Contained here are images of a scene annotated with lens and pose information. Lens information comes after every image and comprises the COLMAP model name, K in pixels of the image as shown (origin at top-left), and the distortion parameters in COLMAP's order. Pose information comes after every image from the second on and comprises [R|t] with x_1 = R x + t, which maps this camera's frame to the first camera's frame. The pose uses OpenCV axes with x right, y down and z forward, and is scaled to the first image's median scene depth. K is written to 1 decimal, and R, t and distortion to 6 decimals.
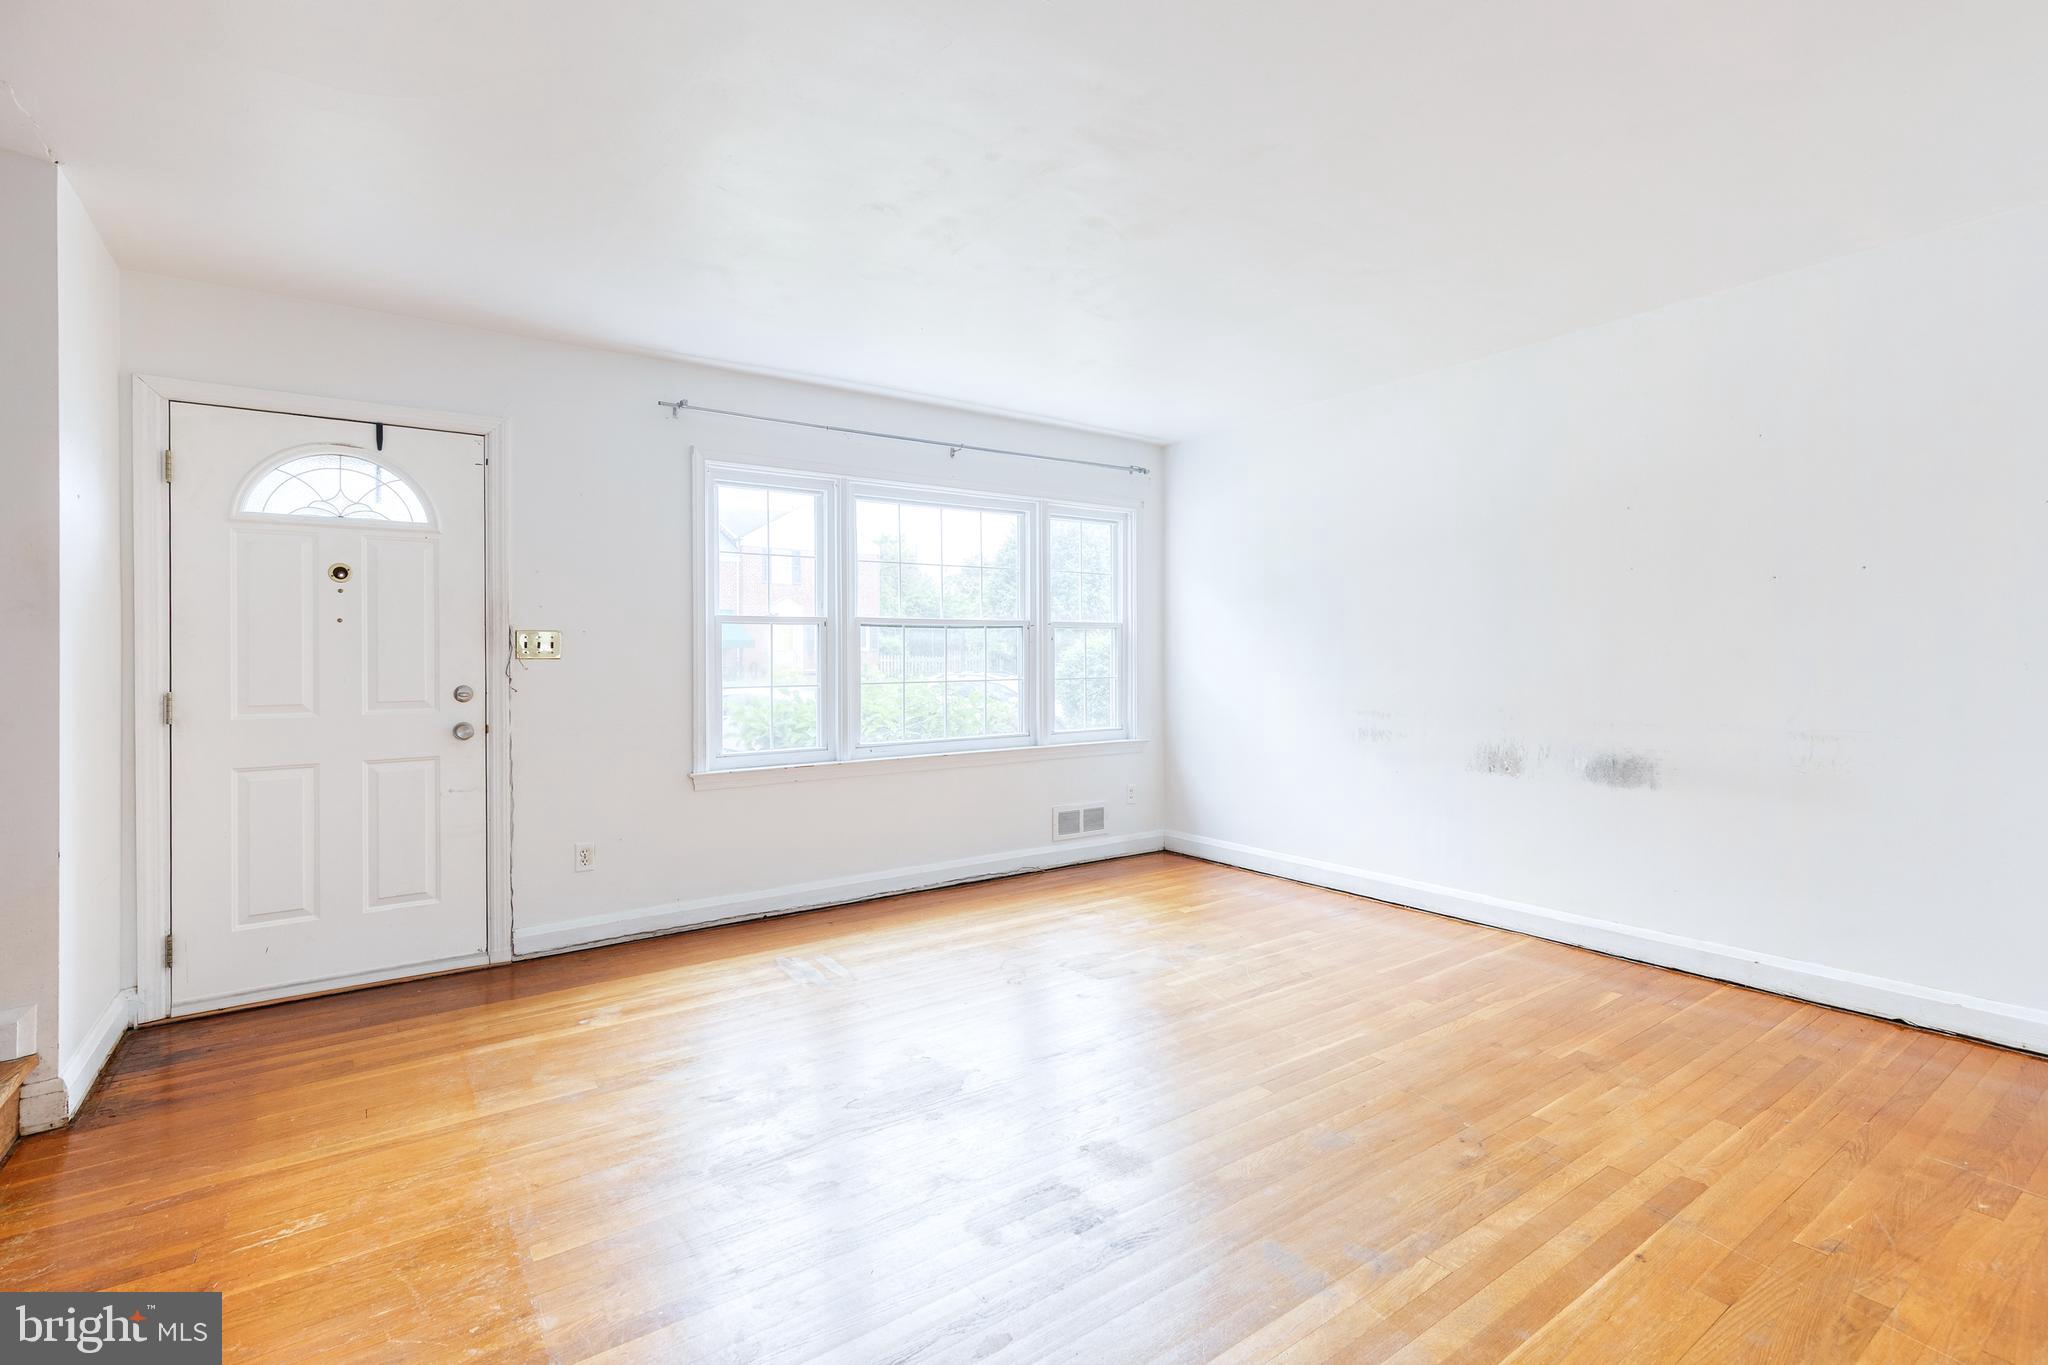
lens RADIAL K [[938.3, 0, 1041.4], [0, 938.3, 657.1], [0, 0, 1]] dist [0.013371, -0.001945]
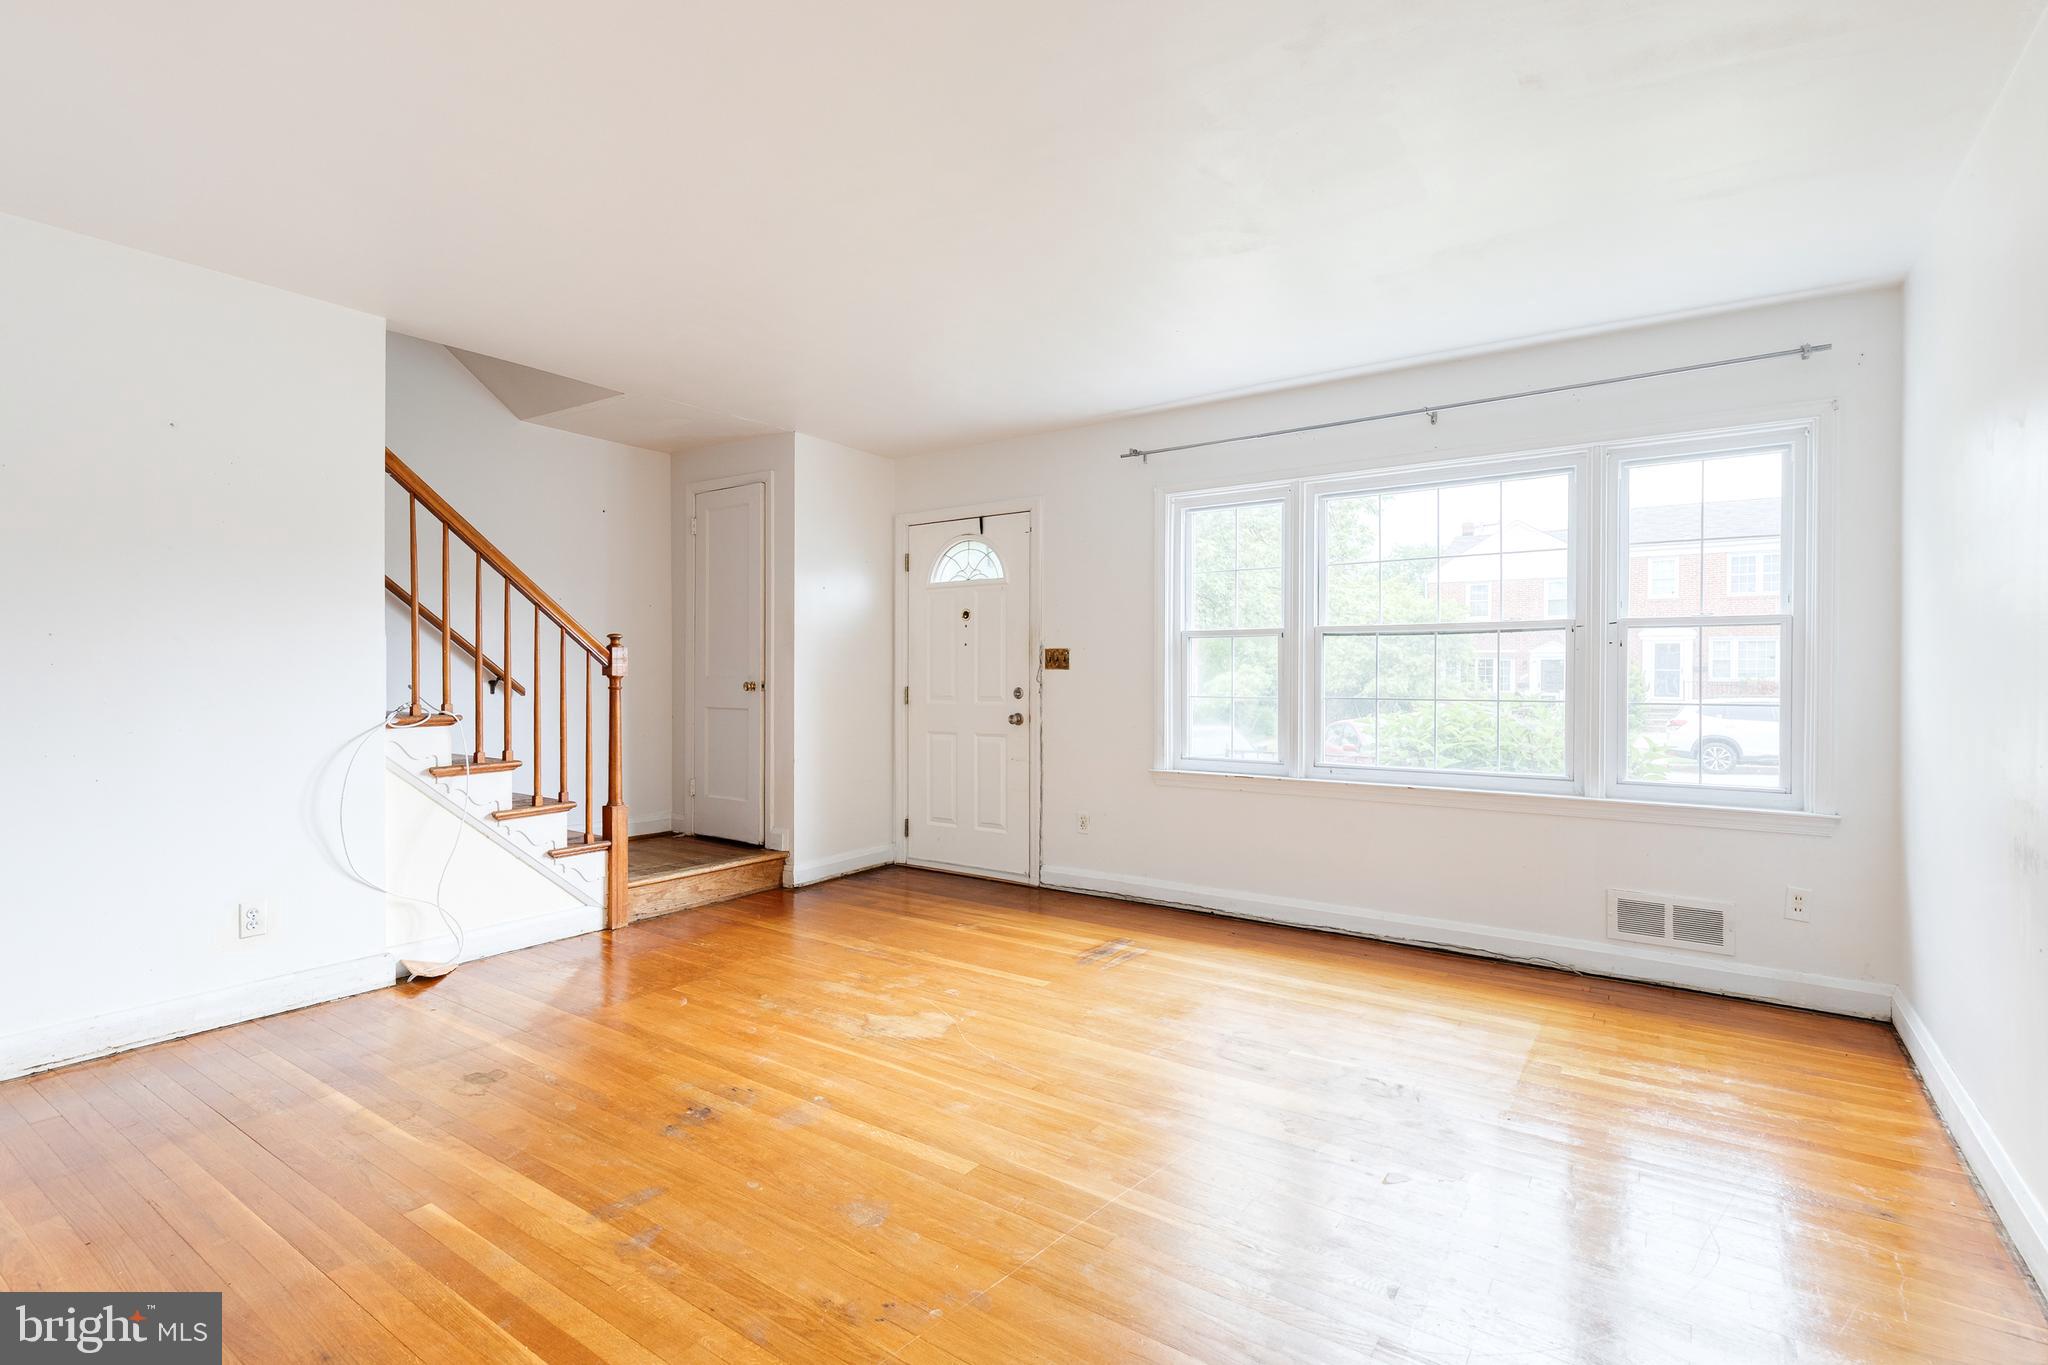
lens RADIAL K [[938.3, 0, 1039.2], [0, 938.3, 683.2], [0, 0, 1]] dist [0.013371, -0.001945]
pose [[0.345989, 0.020583, -0.938013, 0.680750], [-0.002733, 0.999777, 0.020930, -0.005968], [0.938235, -0.004678, 0.345968, 0.484252]]
